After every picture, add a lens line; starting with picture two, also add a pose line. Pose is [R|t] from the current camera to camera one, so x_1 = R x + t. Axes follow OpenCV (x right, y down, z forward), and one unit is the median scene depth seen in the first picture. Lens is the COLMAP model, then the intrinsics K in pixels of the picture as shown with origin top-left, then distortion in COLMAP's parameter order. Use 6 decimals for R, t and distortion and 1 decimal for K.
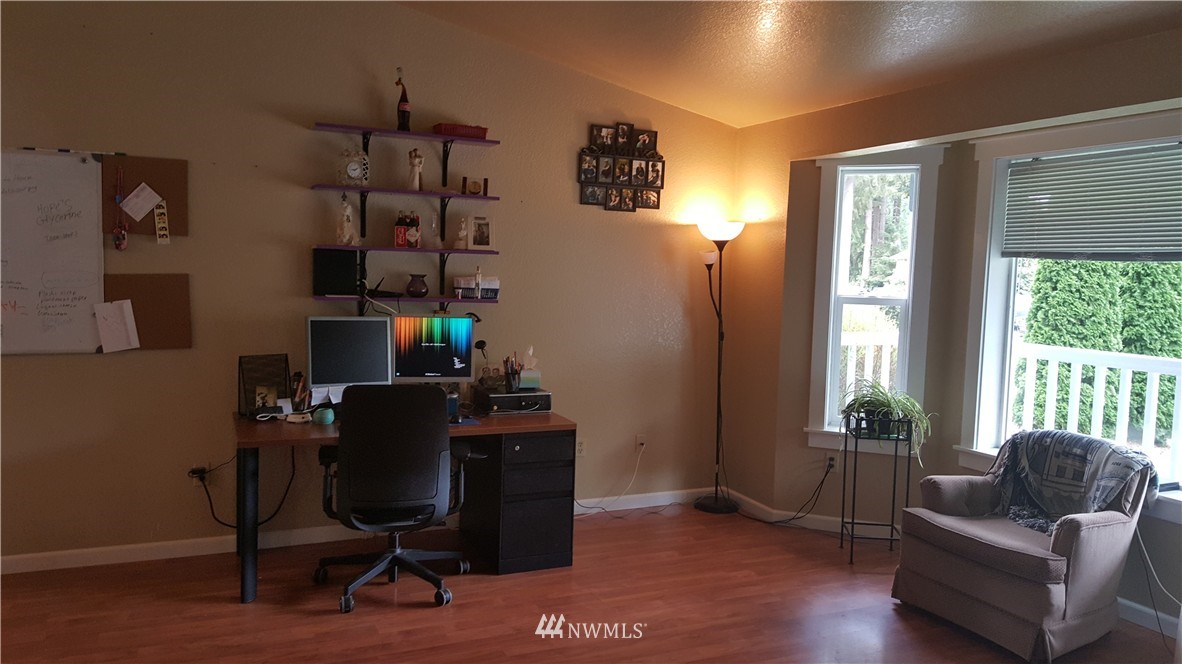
lens RADIAL K [[845.6, 0, 589.4], [0, 845.6, 336.9], [0, 0, 1]] dist [0.136359, -0.176813]
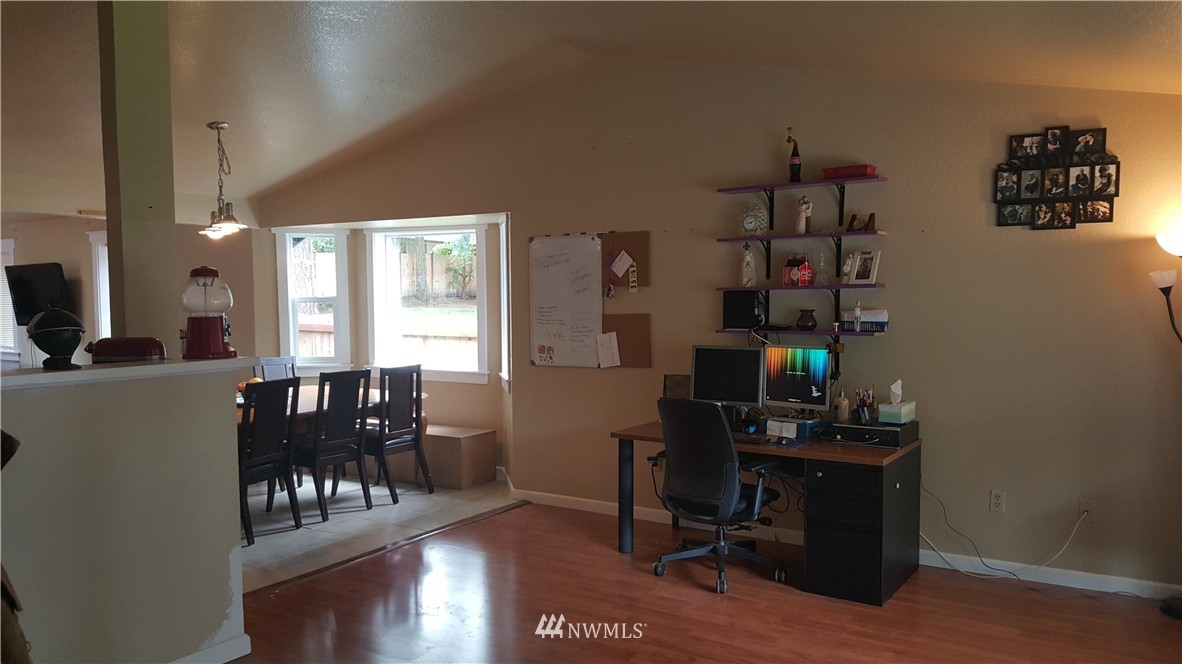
lens RADIAL K [[866.4, 0, 593.4], [0, 866.4, 355.5], [0, 0, 1]] dist [0.123466, -0.190154]
pose [[0.556276, 0.025535, -0.830605, 0.577374], [-0.045433, 0.998967, 0.000283, -0.002123], [0.829754, 0.037579, 0.556862, 0.148793]]
